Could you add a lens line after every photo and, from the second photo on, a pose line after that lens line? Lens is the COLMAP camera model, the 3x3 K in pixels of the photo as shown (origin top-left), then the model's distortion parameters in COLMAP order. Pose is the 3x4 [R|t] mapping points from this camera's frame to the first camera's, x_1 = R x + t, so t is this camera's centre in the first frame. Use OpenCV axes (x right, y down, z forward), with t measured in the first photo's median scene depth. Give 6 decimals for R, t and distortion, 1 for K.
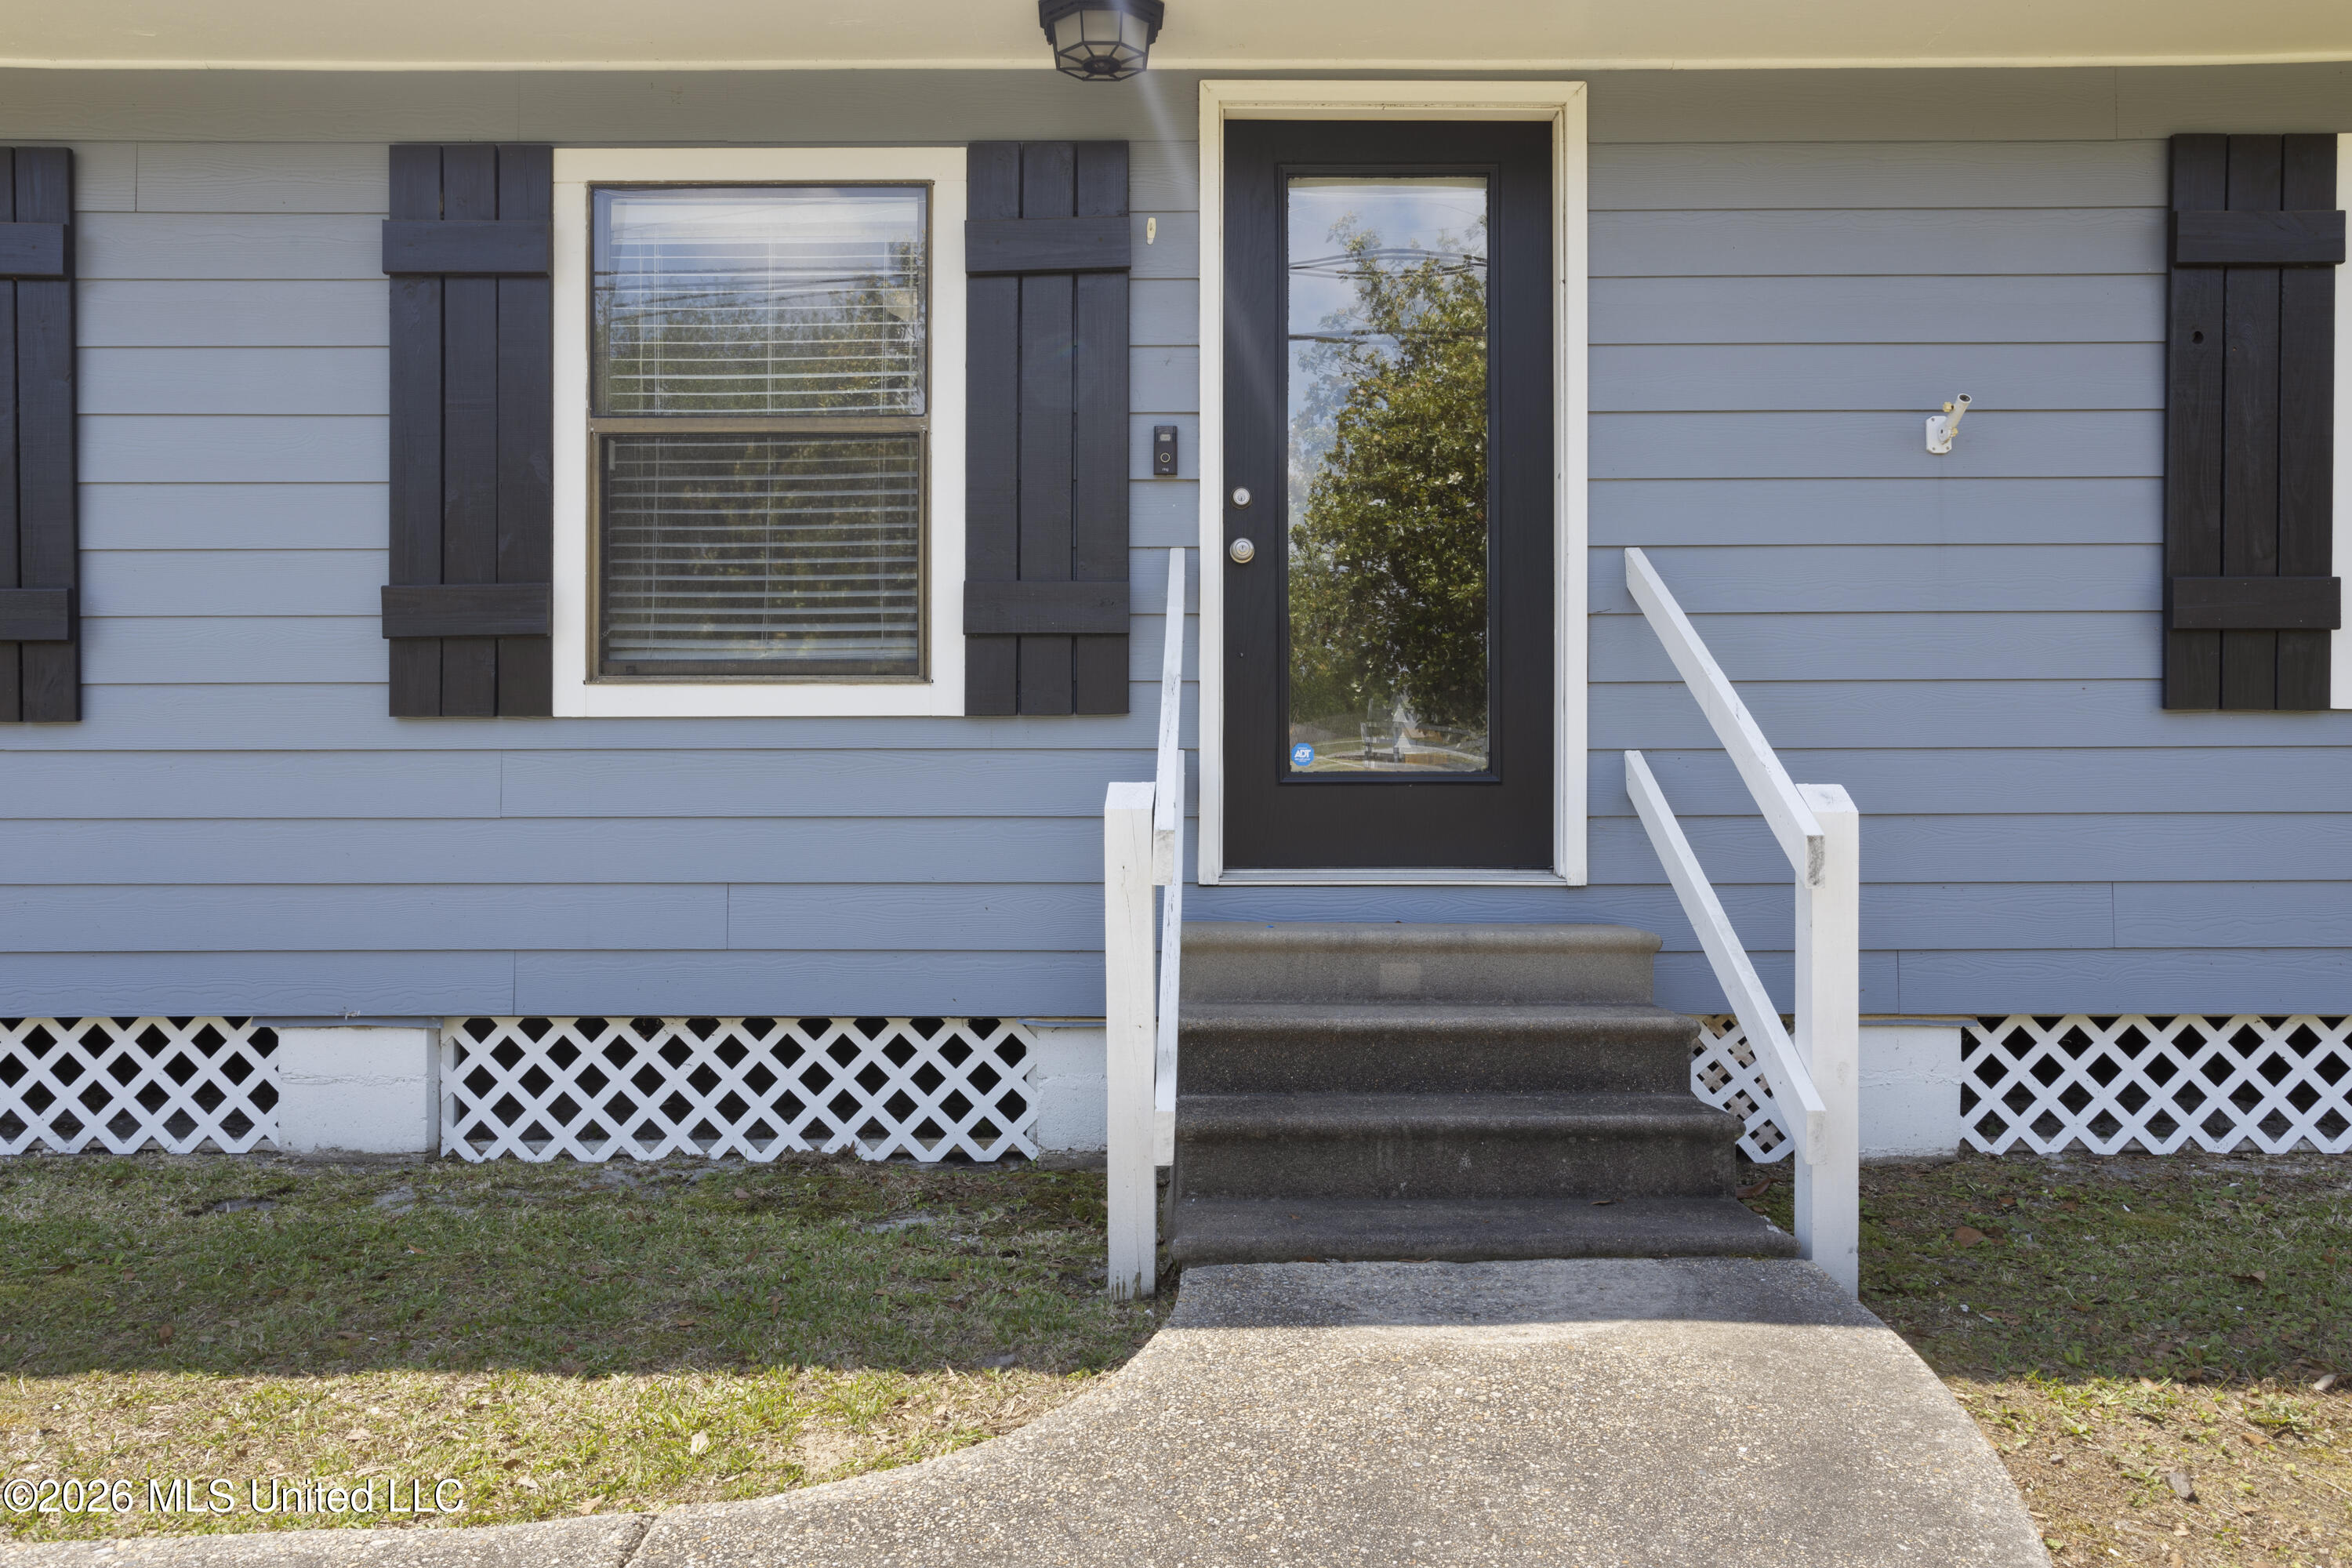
lens RADIAL K [[3987.5, 0, 1176.2], [0, 3987.5, 782.0], [0, 0, 1]] dist [0.054511, 0.000000]
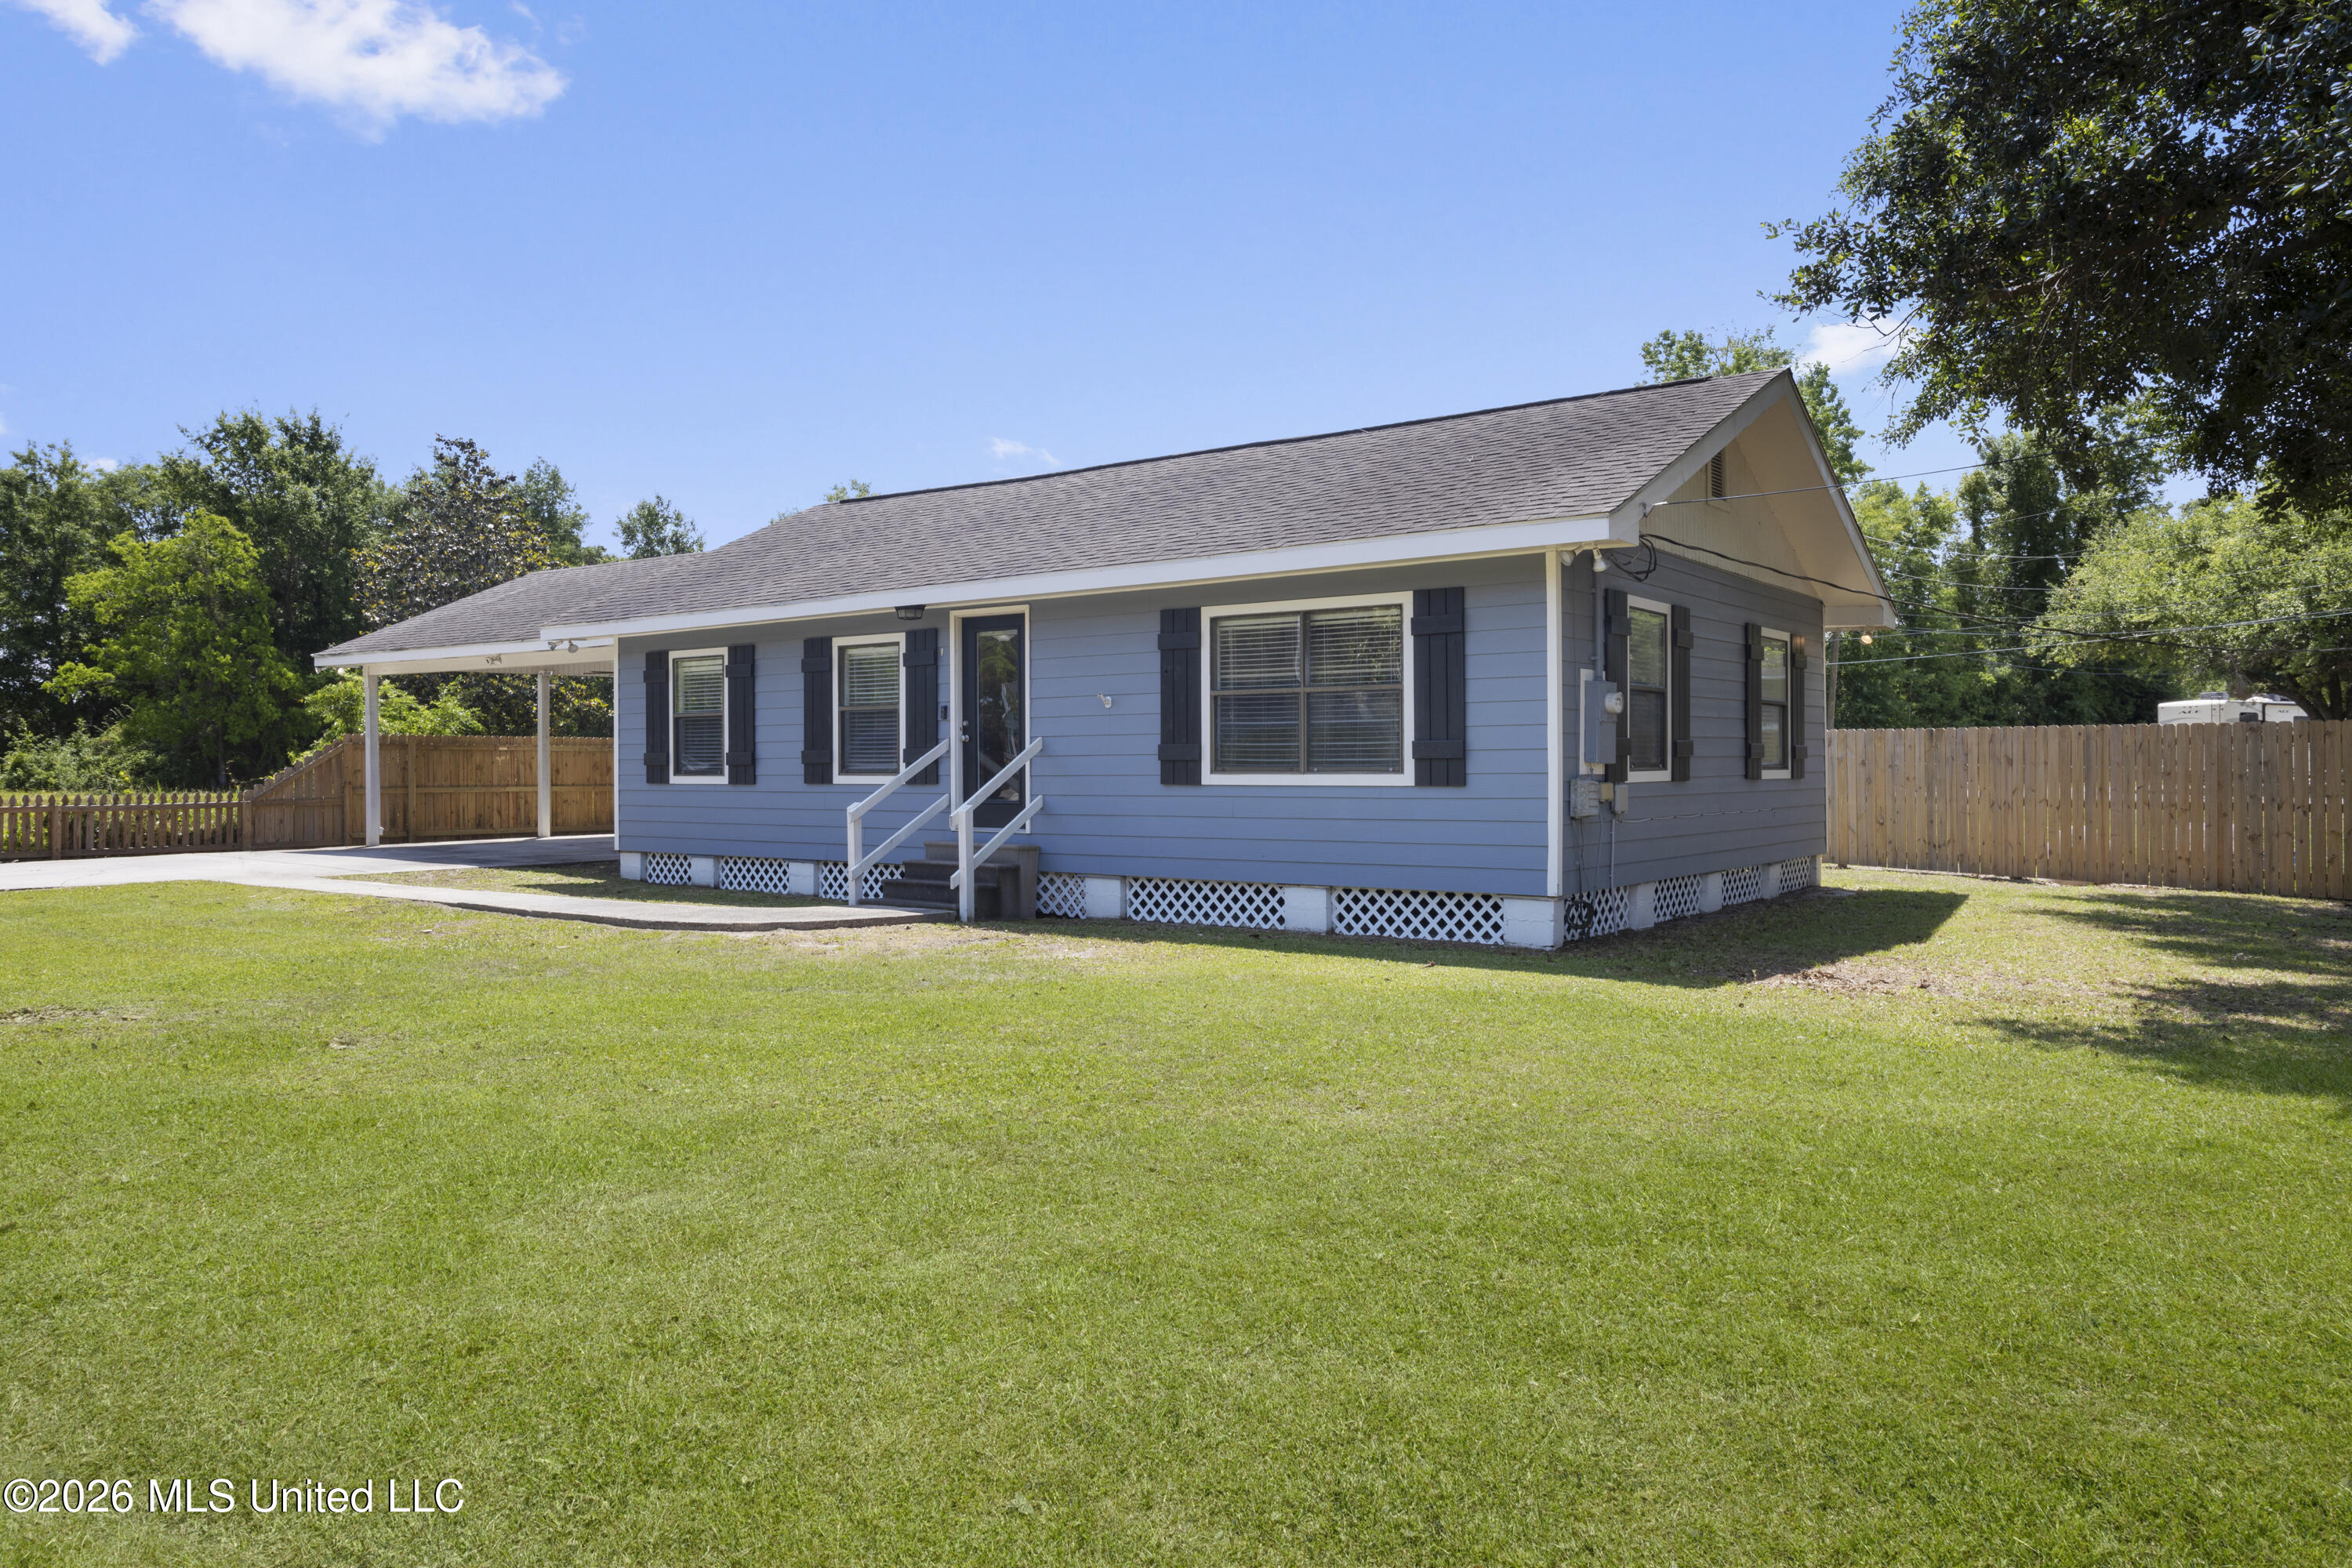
lens RADIAL K [[1623.8, 0, 1177.1], [0, 1623.8, 774.8], [0, 0, 1]] dist [0.000044, -0.000041]
pose [[0.752650, 0.000807, -0.658420, 0.735418], [-0.016097, 0.999723, -0.017176, -0.002056], [0.658224, 0.023526, 0.752455, 0.009123]]
